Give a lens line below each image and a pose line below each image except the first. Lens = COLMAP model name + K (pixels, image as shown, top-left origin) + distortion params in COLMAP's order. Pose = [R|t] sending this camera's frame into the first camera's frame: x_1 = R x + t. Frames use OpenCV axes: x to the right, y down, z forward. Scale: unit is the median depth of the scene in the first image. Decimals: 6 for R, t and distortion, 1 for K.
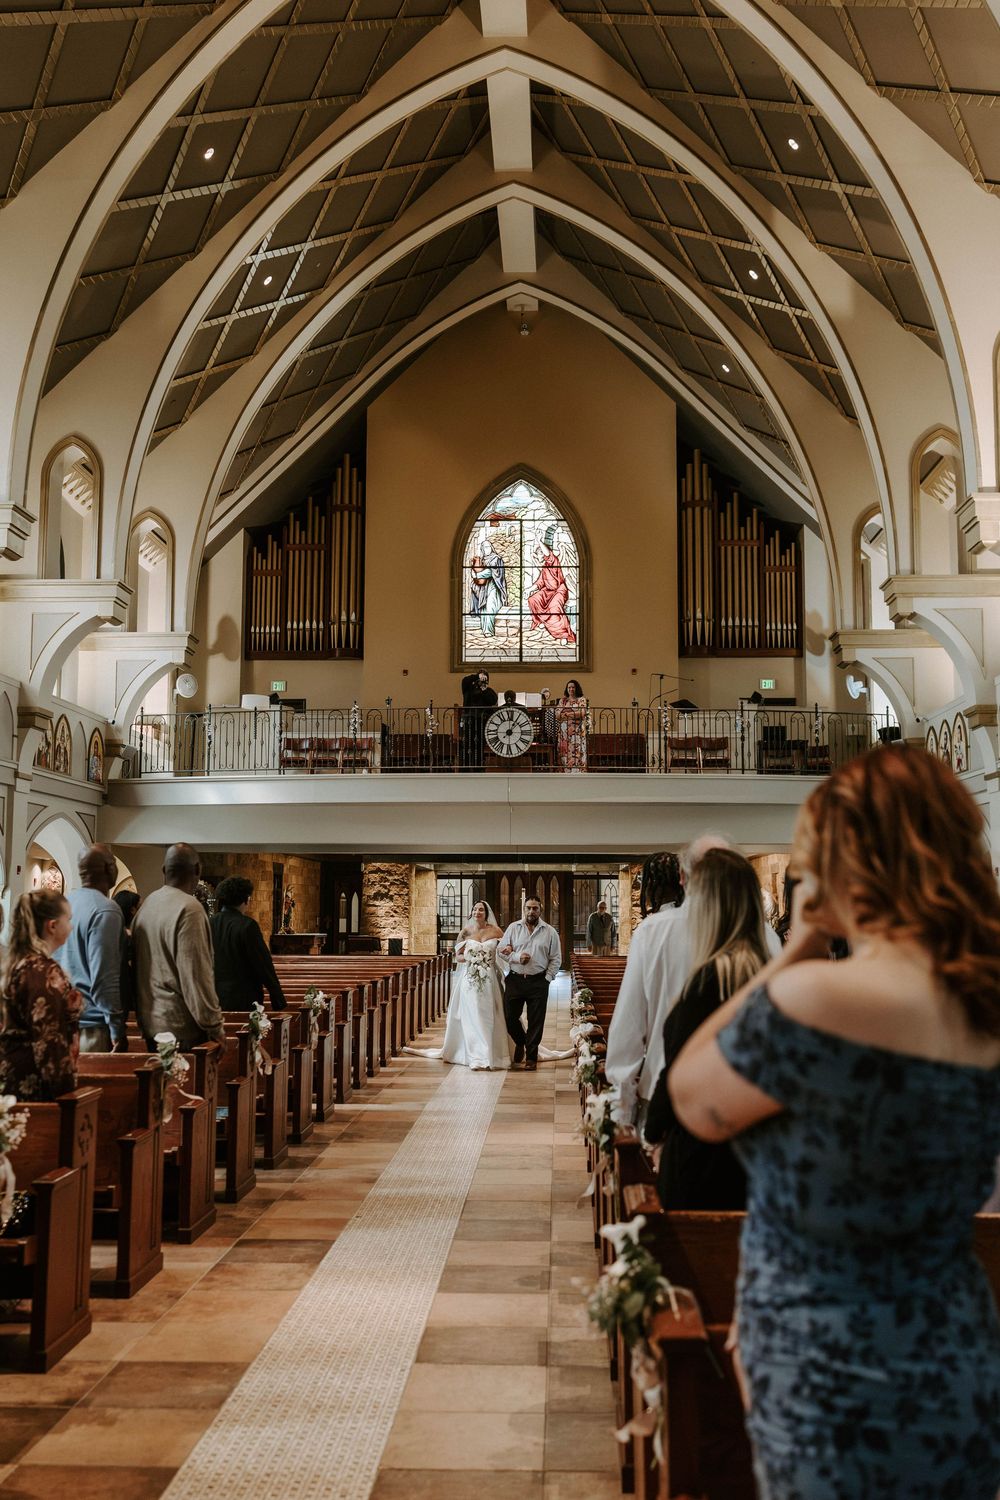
lens RADIAL K [[1430.9, 0, 500.0], [0, 1430.9, 750.0], [0, 0, 1]] dist [0.009877, -0.000494]
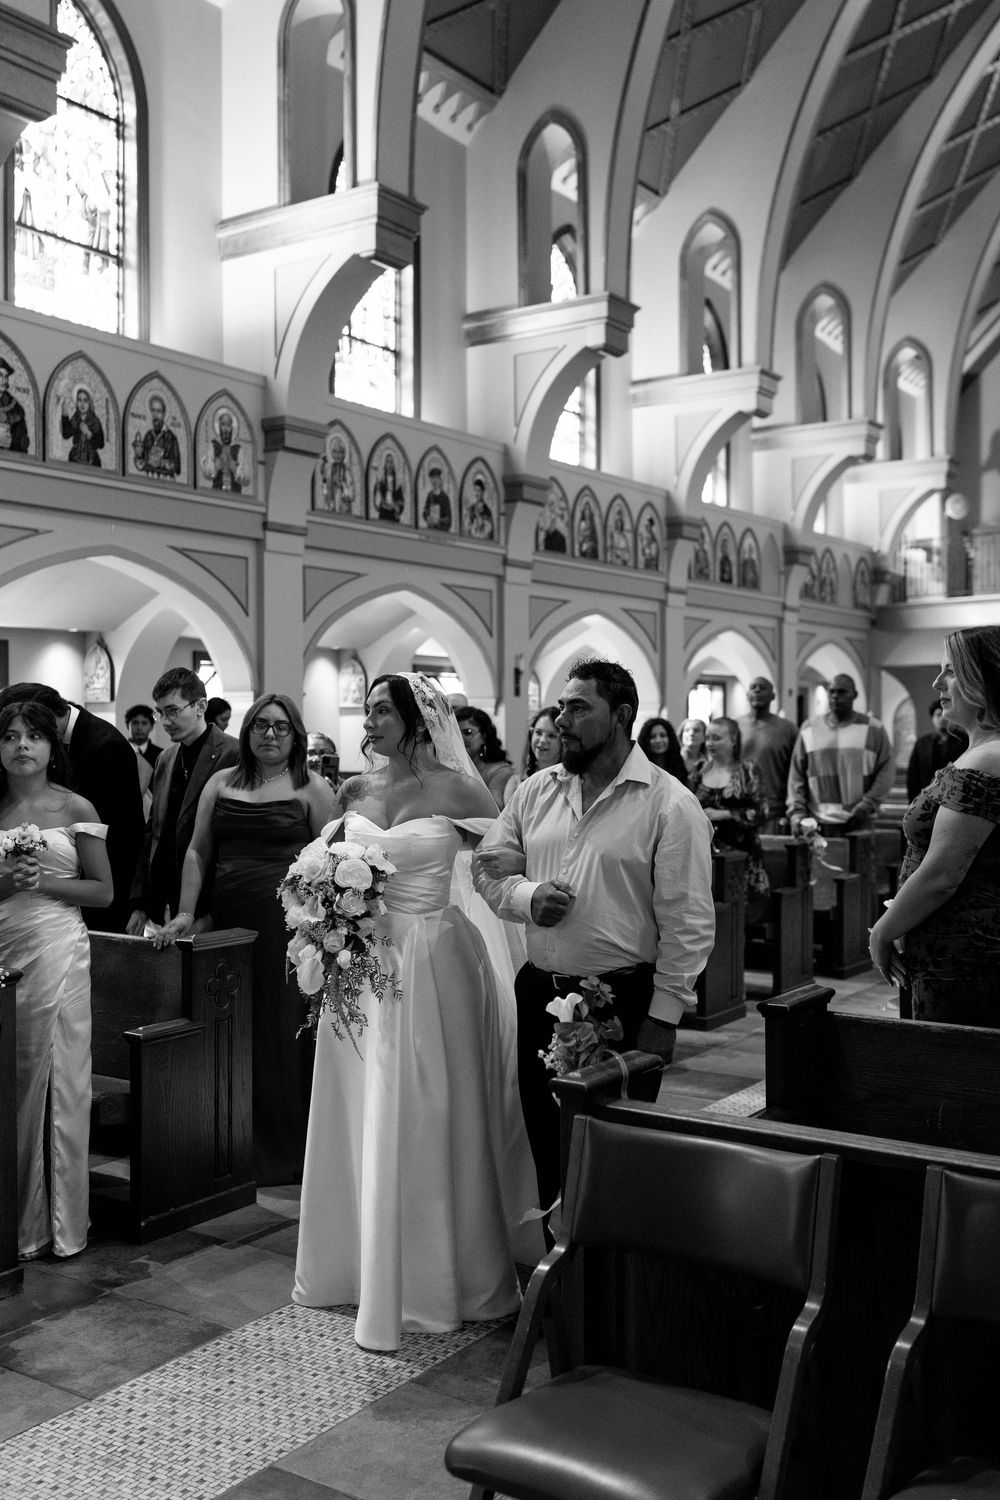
lens RADIAL K [[1485.3, 0, 493.7], [0, 1485.3, 741.2], [0, 0, 1]] dist [0.000270, 0.000835]
pose [[0.848052, -0.006129, -0.529878, 0.073090], [0.068824, 0.992738, 0.098668, -0.008193], [0.525425, -0.120144, 0.842315, -0.092717]]
